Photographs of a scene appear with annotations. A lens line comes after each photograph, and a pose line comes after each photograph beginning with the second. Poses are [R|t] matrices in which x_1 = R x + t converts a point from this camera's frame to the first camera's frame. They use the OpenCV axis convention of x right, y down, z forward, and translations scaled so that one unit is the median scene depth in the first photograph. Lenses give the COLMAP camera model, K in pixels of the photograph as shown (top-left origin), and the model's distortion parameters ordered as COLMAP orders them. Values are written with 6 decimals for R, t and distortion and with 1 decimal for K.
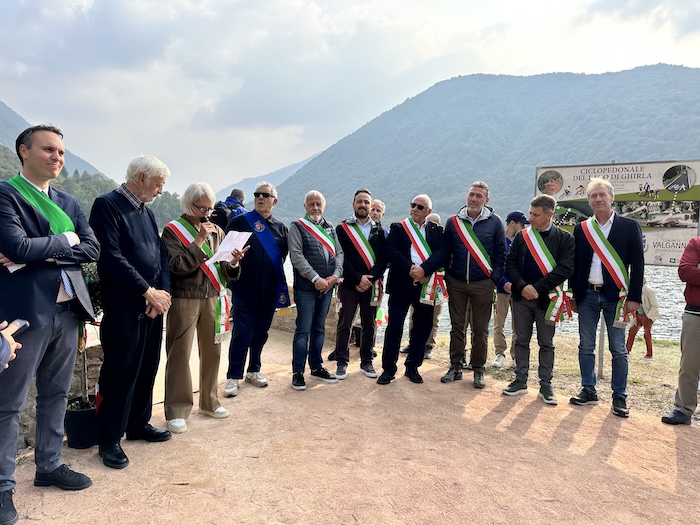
lens RADIAL K [[487.3, 0, 350.0], [0, 487.3, 262.5], [0, 0, 1]] dist [0.003641, -0.006054]
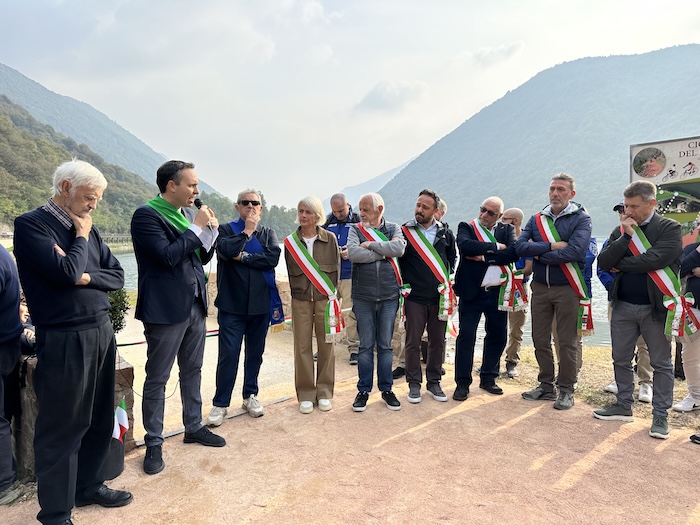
lens RADIAL K [[482.3, 0, 350.0], [0, 482.3, 262.5], [0, 0, 1]] dist [-0.028093, 0.001510]
pose [[0.975522, -0.048539, -0.214478, 0.091608], [0.045865, 0.998796, -0.017431, -0.004923], [0.215066, 0.007167, 0.976573, 0.118983]]
